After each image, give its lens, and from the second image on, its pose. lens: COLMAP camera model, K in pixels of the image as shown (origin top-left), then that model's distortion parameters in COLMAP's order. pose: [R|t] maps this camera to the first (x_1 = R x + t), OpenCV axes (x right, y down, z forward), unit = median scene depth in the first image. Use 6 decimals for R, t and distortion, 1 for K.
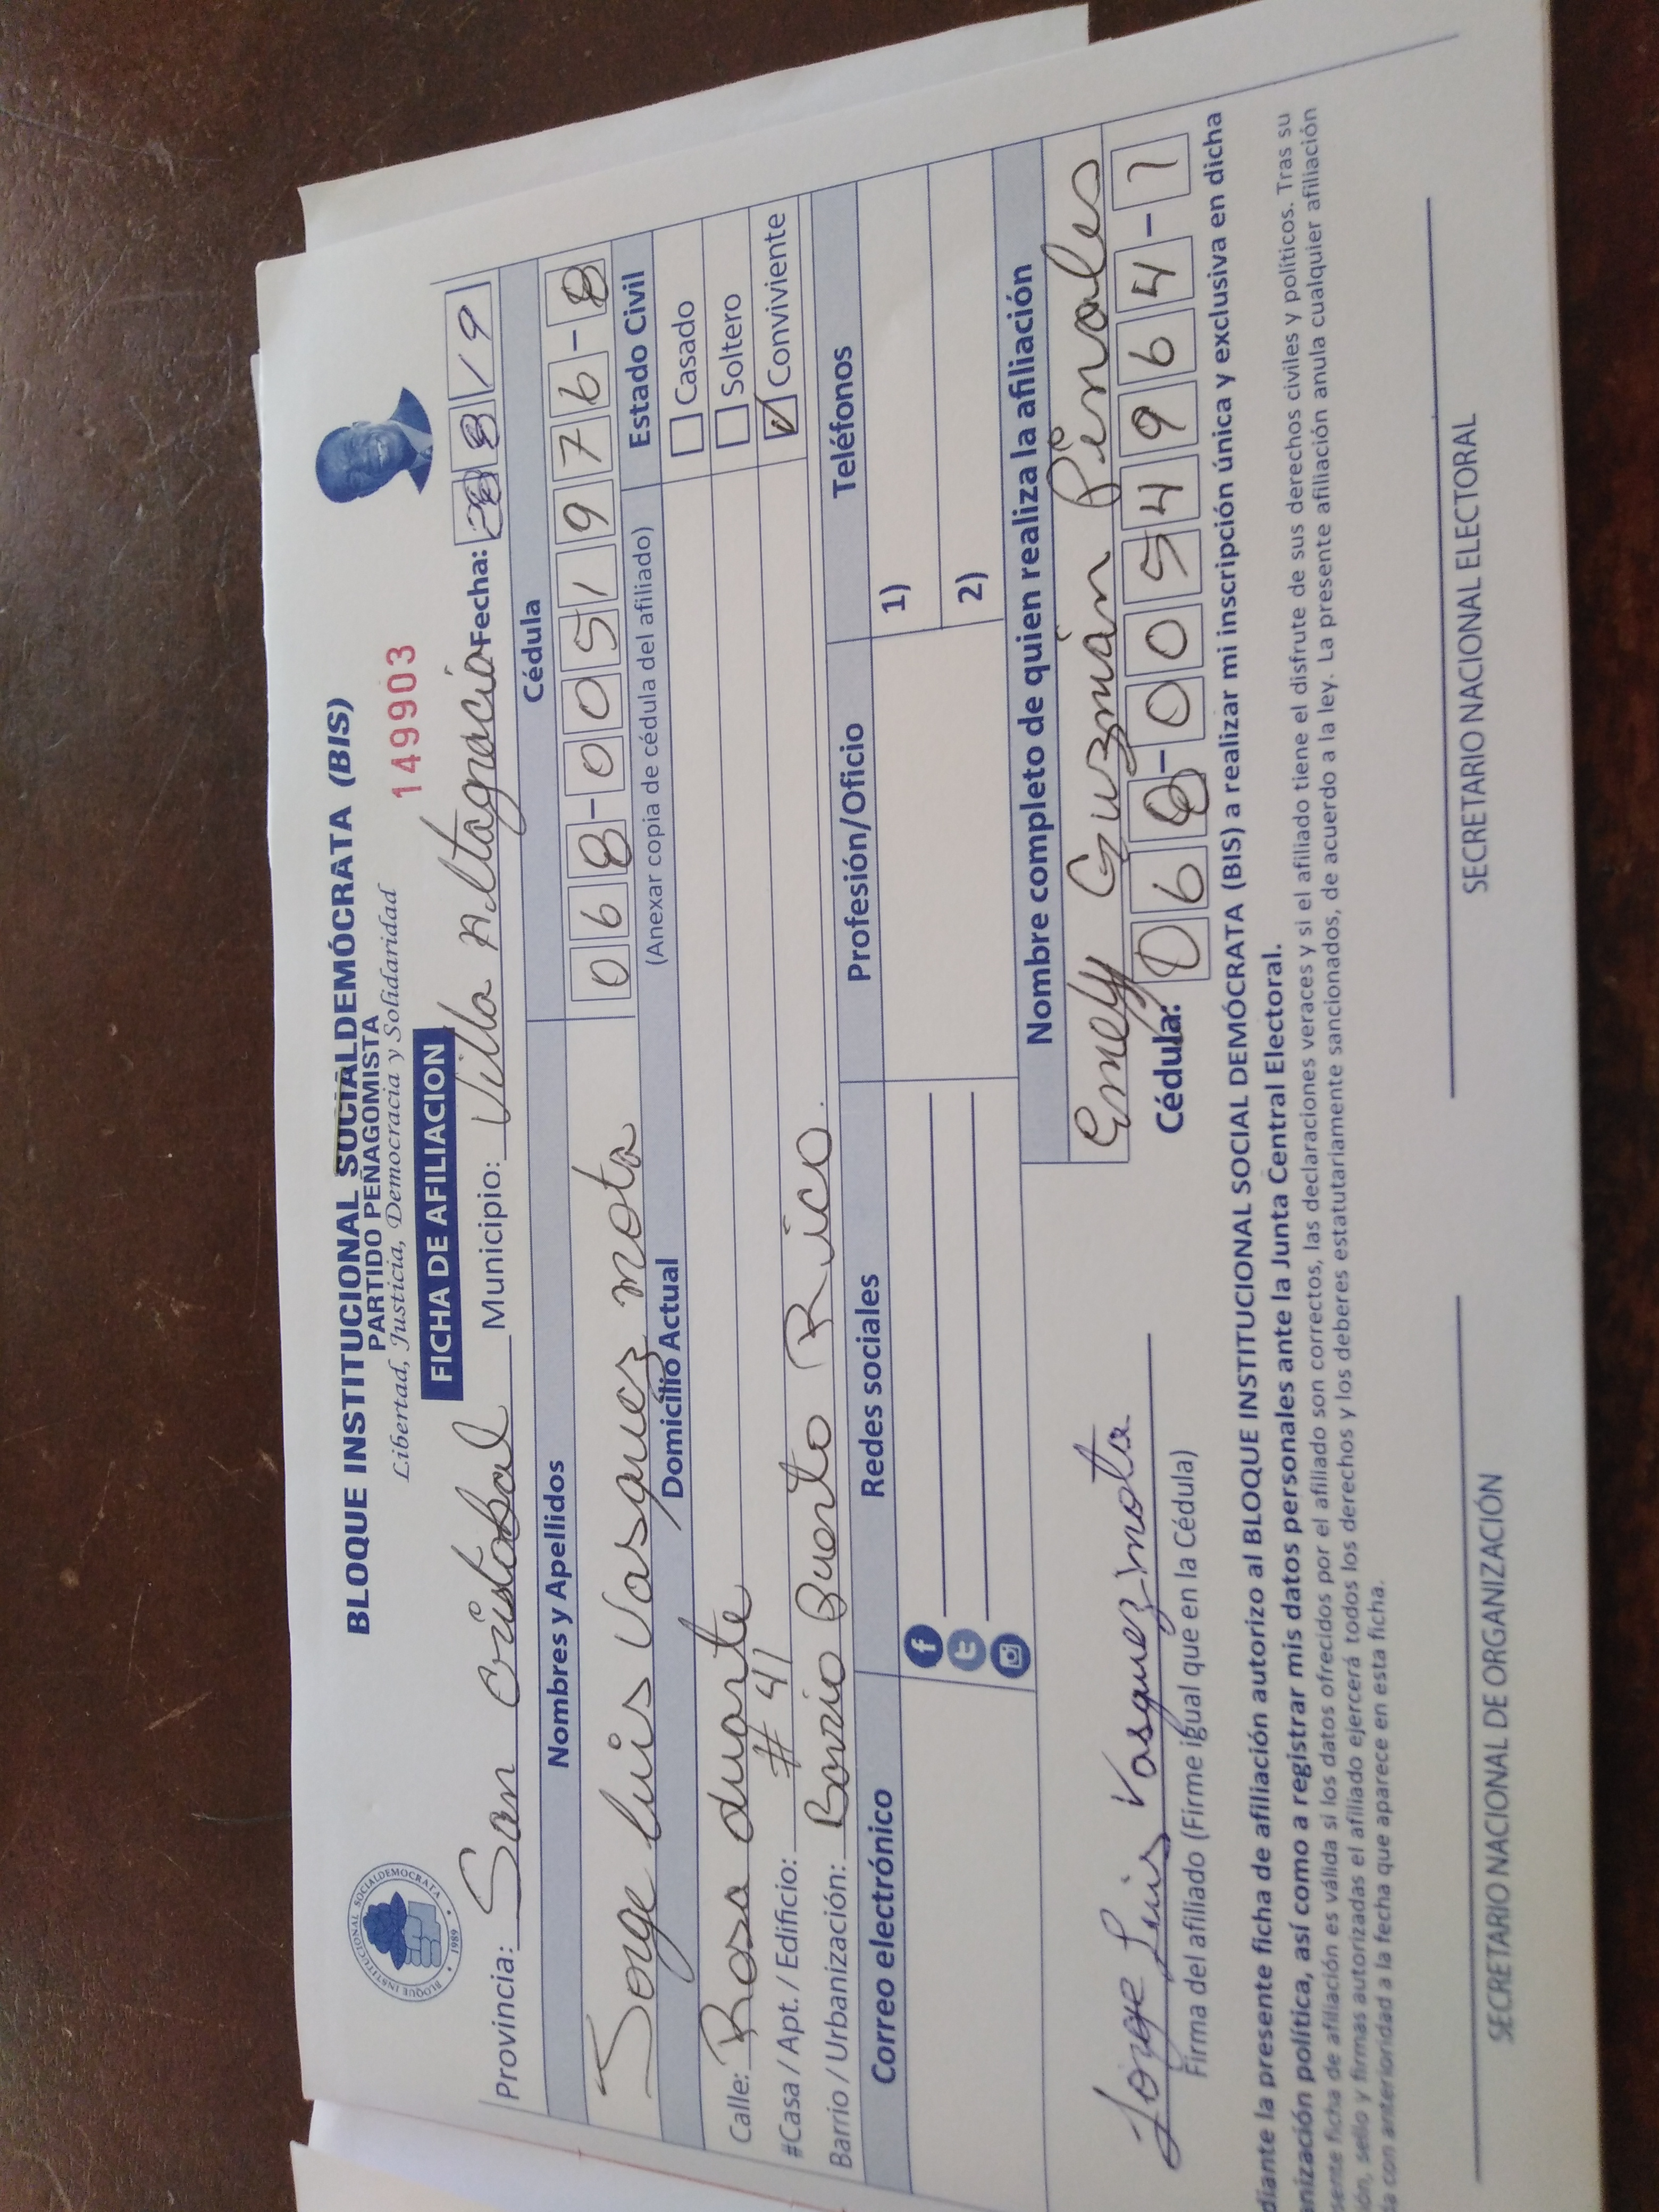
lens RADIAL K [[1668.8, 0, 828.9], [0, 1668.8, 1103.9], [0, 0, 1]] dist [0.094656, -0.209336]
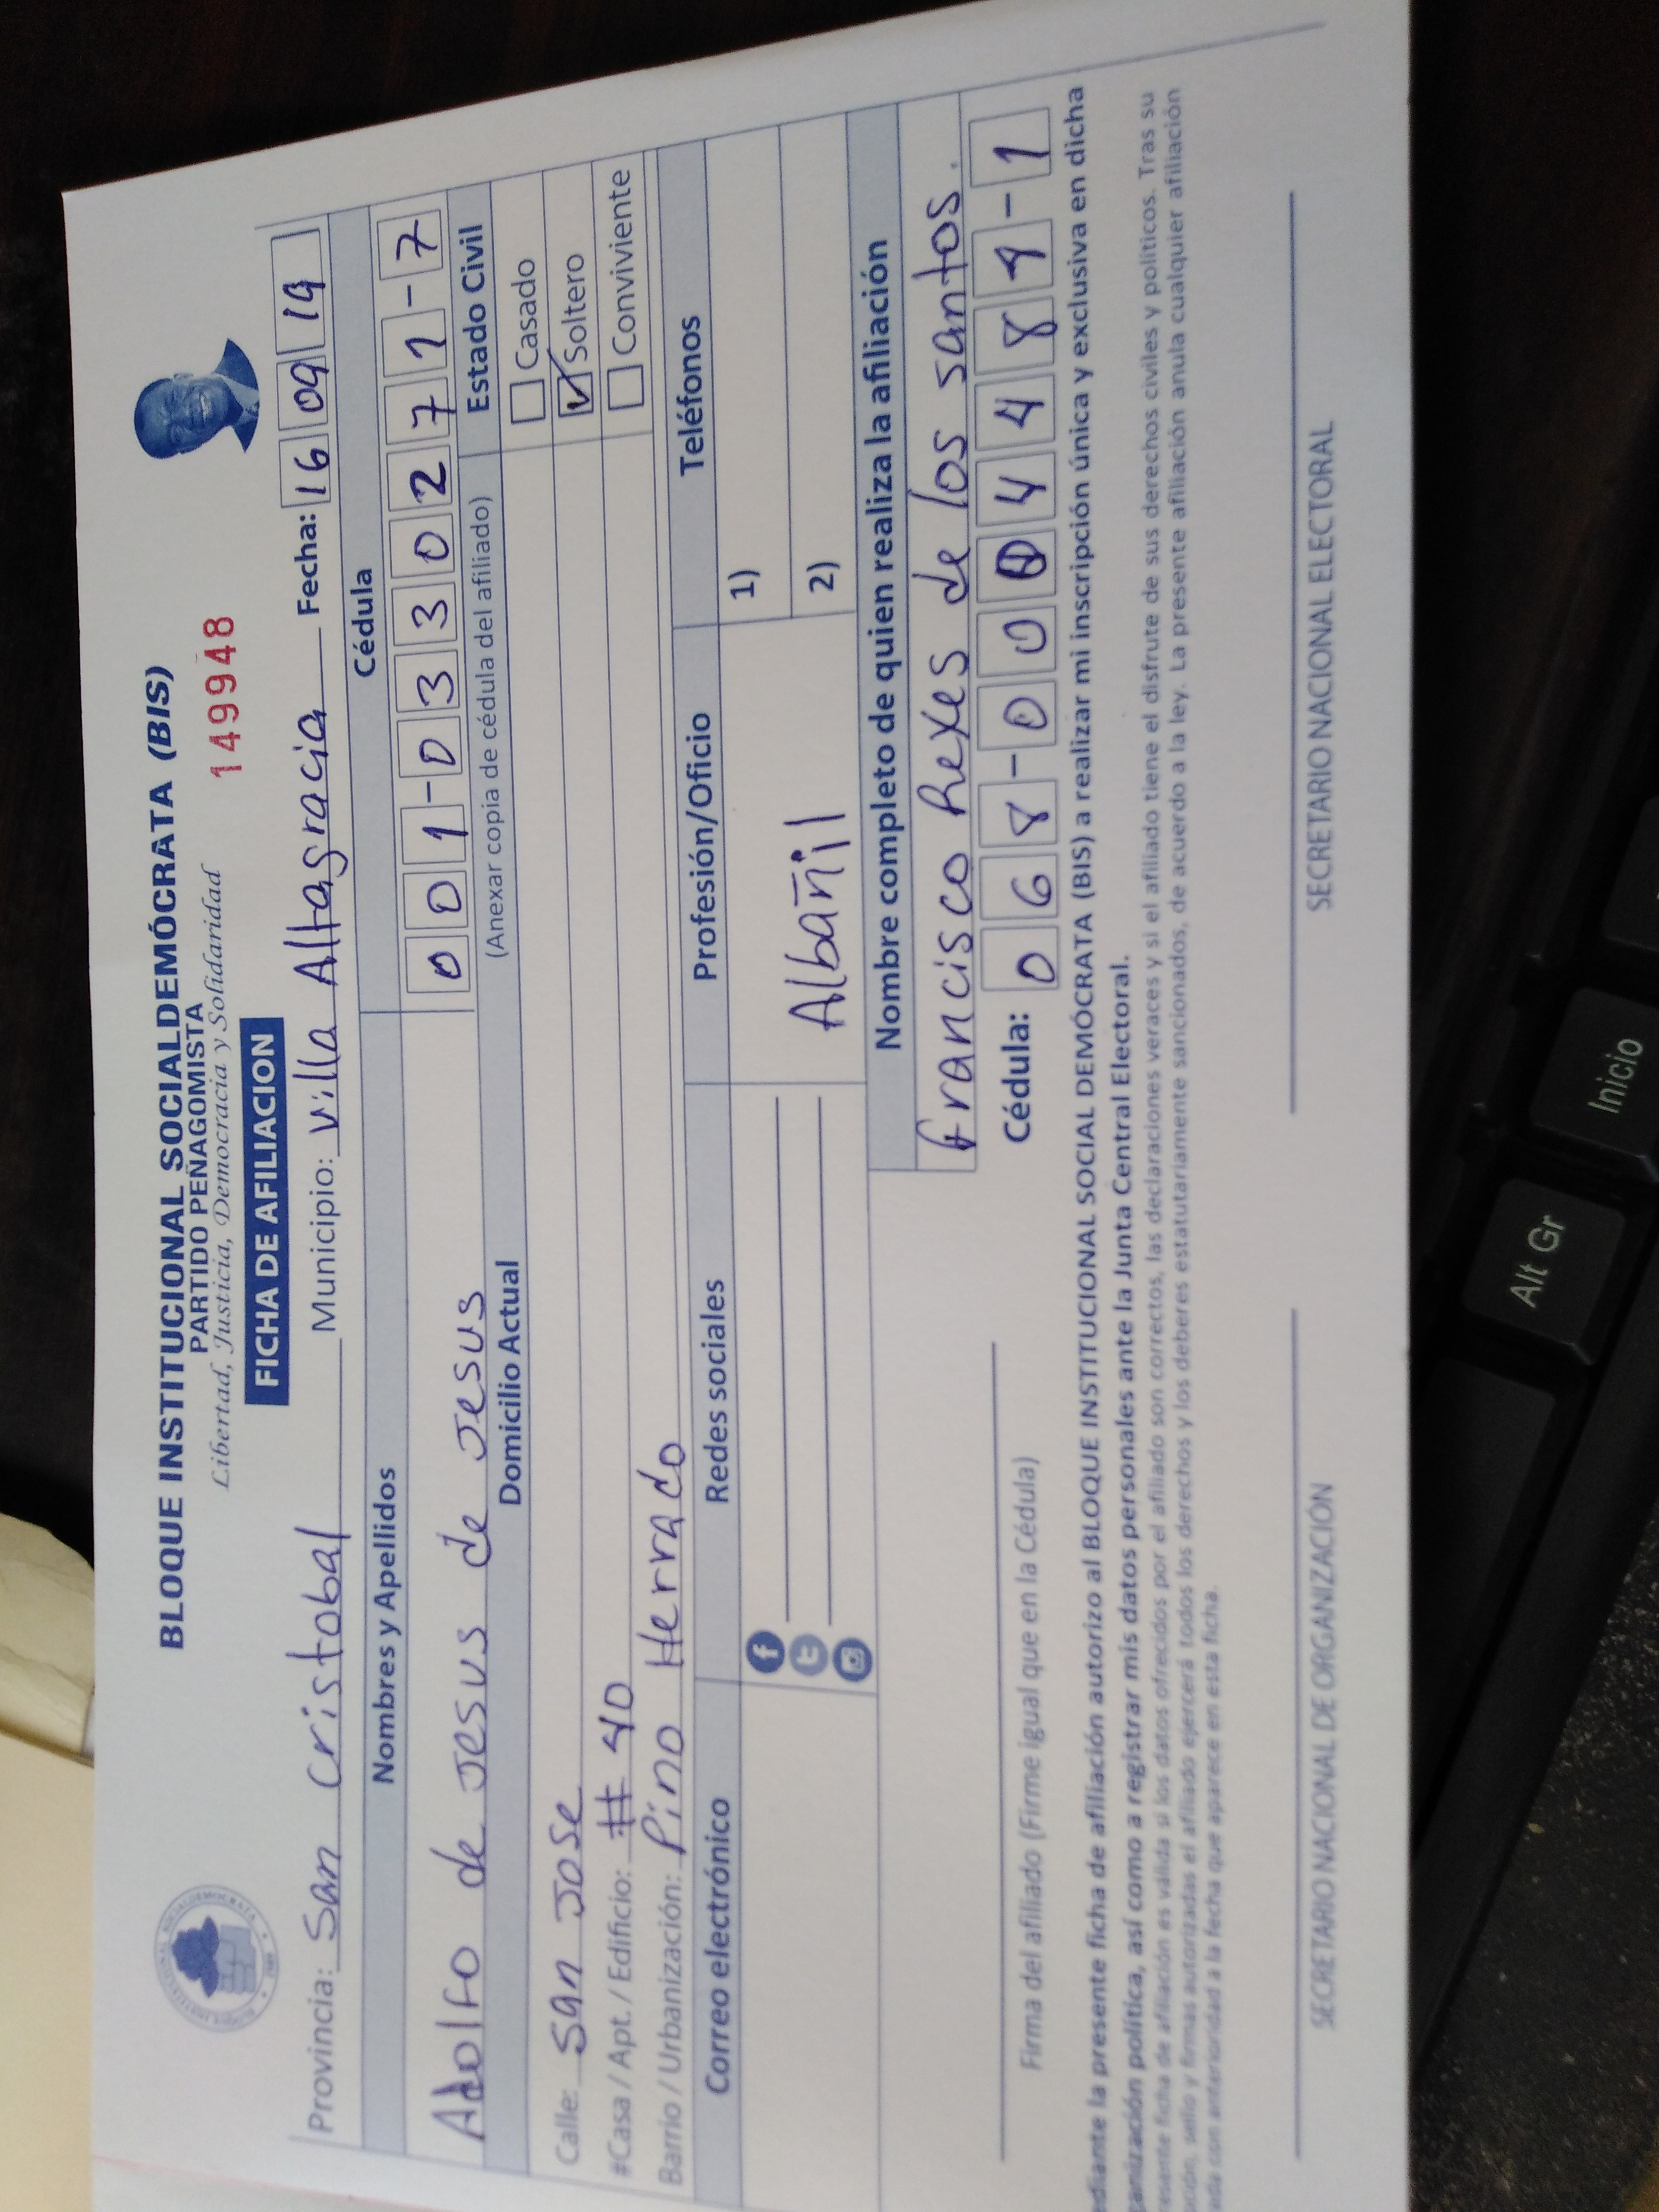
lens RADIAL K [[1609.8, 0, 831.6], [0, 1609.8, 1105.1], [0, 0, 1]] dist [0.092470, -0.177309]
pose [[0.996933, 0.021569, 0.075224, 0.018641], [-0.021463, 0.999767, -0.002224, -0.000261], [-0.075255, 0.000602, 0.997164, 0.047974]]
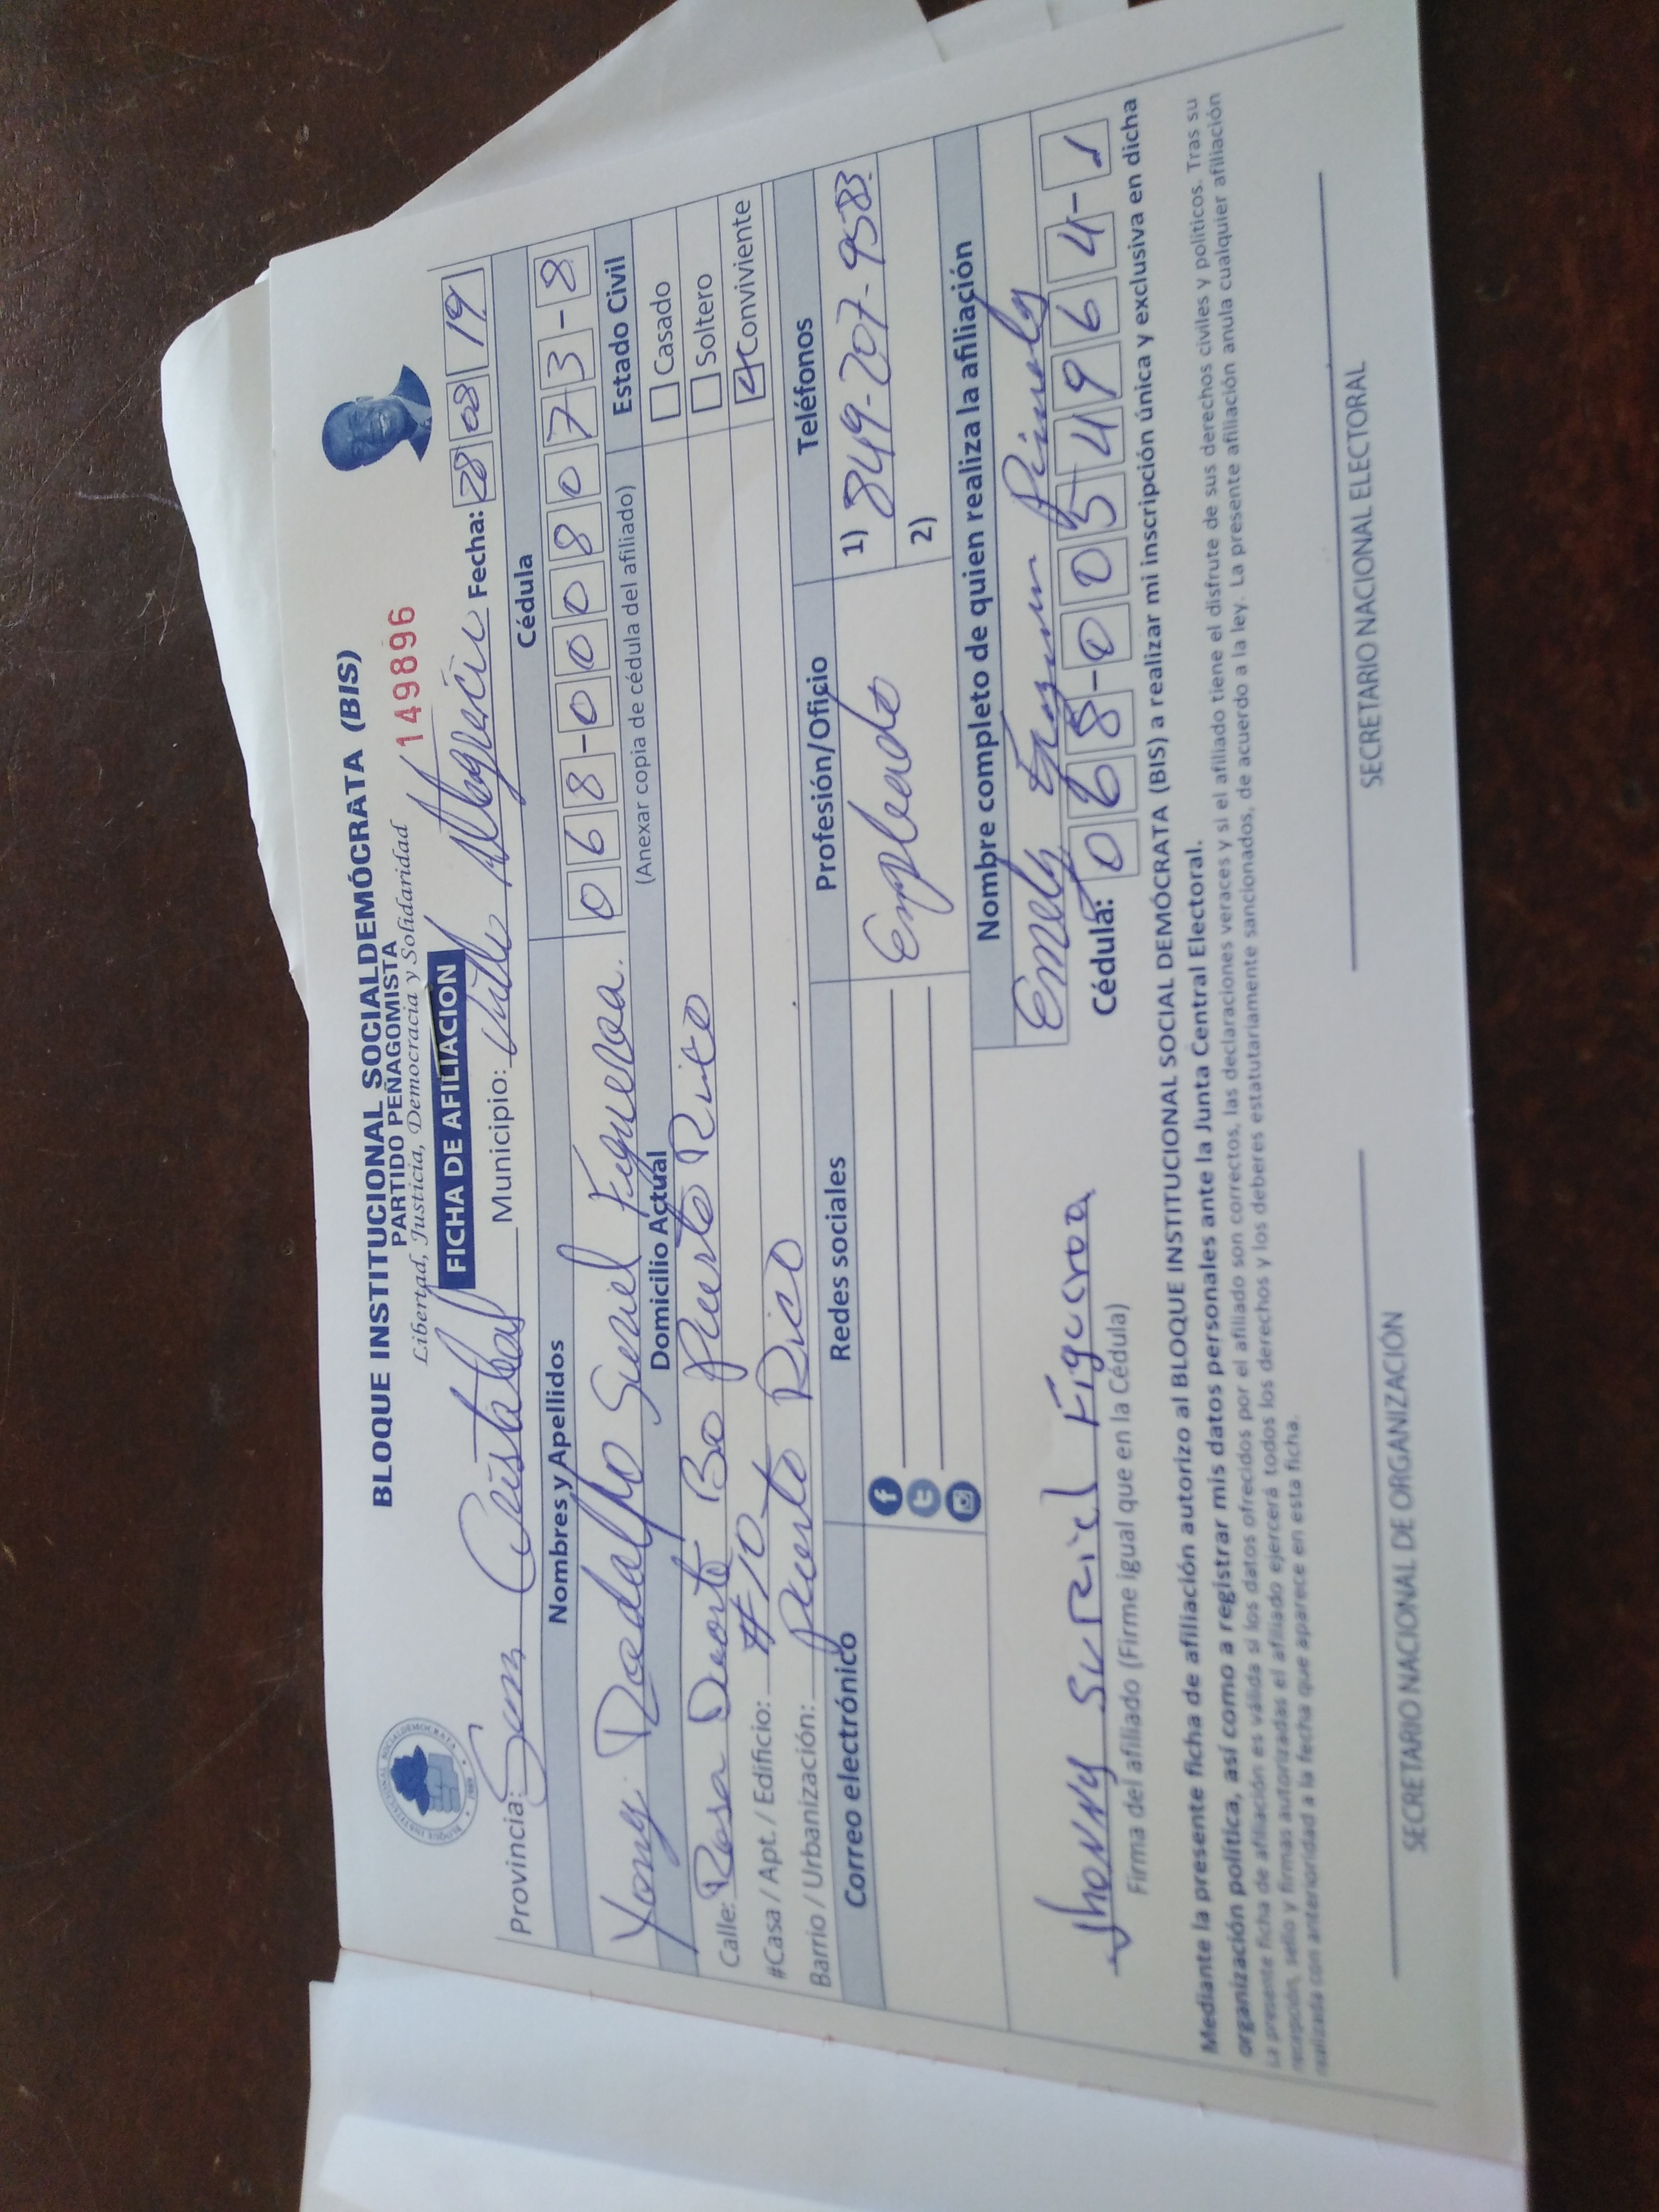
lens RADIAL K [[1596.0, 0, 828.5], [0, 1596.0, 1097.1], [0, 0, 1]] dist [0.103145, -0.212111]
pose [[0.997886, -0.049251, 0.042412, -0.036232], [0.046709, 0.997166, 0.058977, 0.000630], [-0.045197, -0.056872, 0.997358, -0.072774]]
